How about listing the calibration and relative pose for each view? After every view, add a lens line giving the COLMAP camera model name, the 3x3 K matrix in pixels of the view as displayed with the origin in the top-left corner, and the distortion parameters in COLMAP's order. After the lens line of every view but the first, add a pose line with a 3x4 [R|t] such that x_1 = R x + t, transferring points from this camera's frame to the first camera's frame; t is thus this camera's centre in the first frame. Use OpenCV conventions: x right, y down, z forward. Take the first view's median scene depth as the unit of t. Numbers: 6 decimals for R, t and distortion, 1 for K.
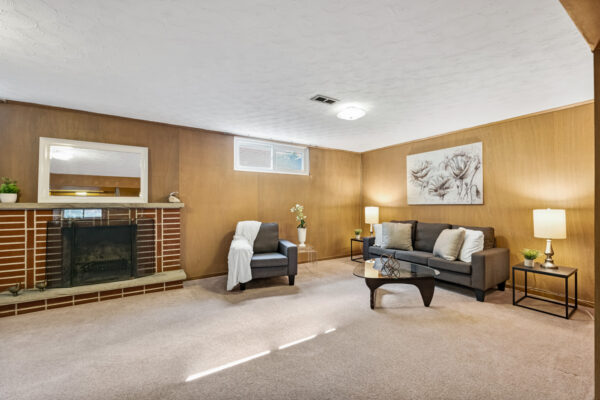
lens RADIAL K [[251.0, 0, 292.3], [0, 251.0, 204.4], [0, 0, 1]] dist [-0.008358, -0.001506]
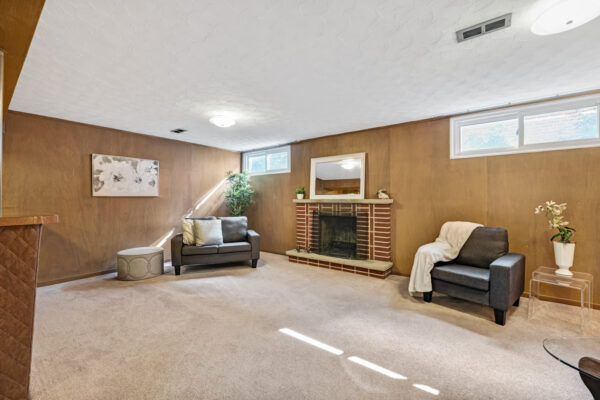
lens RADIAL K [[251.0, 0, 305.4], [0, 251.0, 201.9], [0, 0, 1]] dist [-0.008358, -0.001506]
pose [[0.368434, 0.006740, -0.929630, 0.428692], [-0.003914, 0.999976, 0.005699, 0.002188], [0.929646, 0.001539, 0.368452, 0.302753]]
